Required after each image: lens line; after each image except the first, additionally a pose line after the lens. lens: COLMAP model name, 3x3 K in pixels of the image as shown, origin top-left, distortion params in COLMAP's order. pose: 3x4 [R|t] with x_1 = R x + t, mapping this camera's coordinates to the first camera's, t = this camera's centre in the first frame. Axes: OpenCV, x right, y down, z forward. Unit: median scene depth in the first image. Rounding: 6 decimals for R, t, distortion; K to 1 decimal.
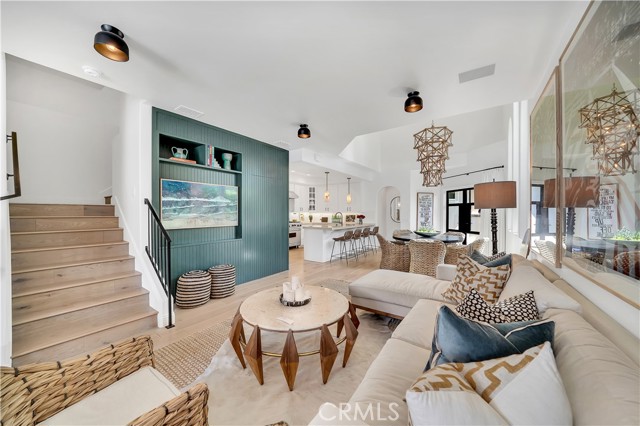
lens RADIAL K [[229.9, 0, 319.8], [0, 229.9, 213.8], [0, 0, 1]] dist [-0.019292, 0.001046]
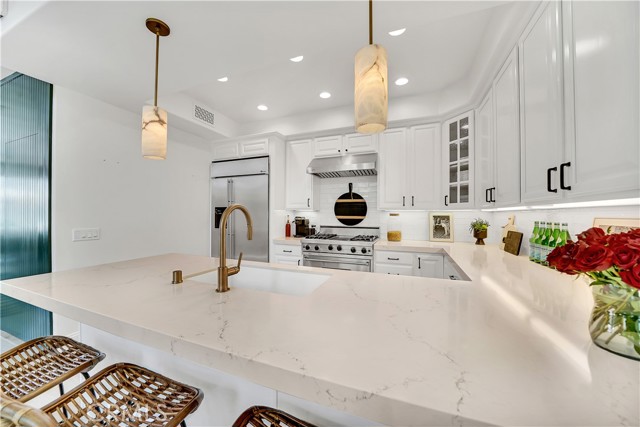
lens RADIAL K [[229.9, 0, 323.3], [0, 229.9, 213.6], [0, 0, 1]] dist [-0.019292, 0.001046]
pose [[0.243910, 0.000615, -0.969798, 0.236329], [-0.010511, 0.999943, -0.002010, -0.000780], [0.969741, 0.010684, 0.243903, 0.951148]]
